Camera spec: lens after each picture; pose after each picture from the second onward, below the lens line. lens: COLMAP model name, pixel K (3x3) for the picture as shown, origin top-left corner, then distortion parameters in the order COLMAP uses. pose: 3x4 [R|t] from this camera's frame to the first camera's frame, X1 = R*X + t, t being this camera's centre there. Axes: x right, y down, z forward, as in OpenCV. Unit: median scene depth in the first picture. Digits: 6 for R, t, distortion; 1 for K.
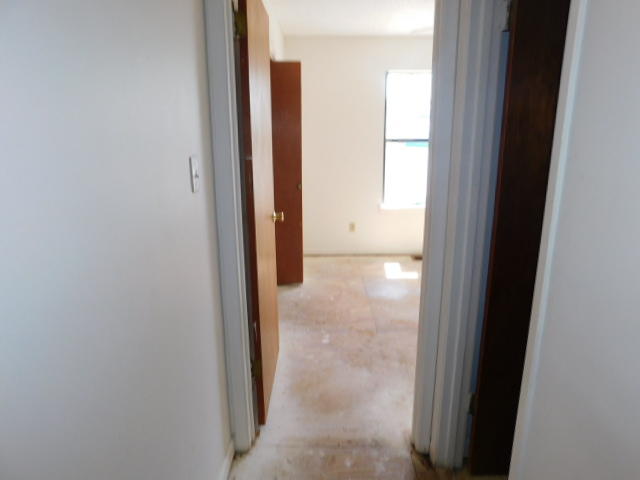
lens RADIAL K [[421.8, 0, 320.0], [0, 421.8, 240.0], [0, 0, 1]] dist [-0.042995, 0.033985]
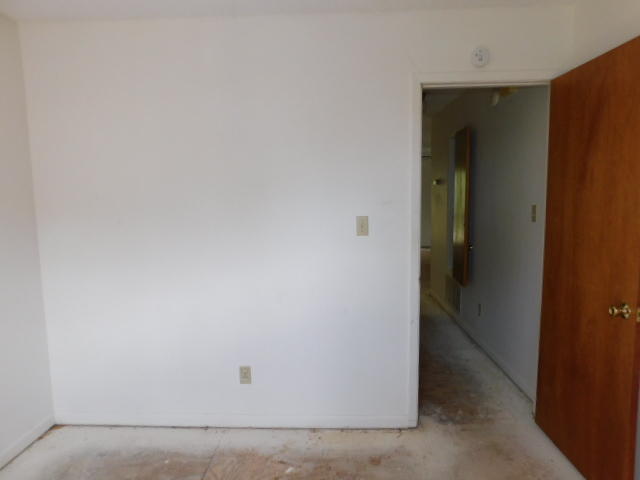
lens RADIAL K [[421.8, 0, 320.0], [0, 421.8, 240.0], [0, 0, 1]] dist [-0.042995, 0.033985]
pose [[-0.999590, 0.012228, 0.025903, 0.195684], [0.020512, 0.936775, 0.349329, -0.213071], [-0.019994, 0.349717, -0.936642, 0.824387]]
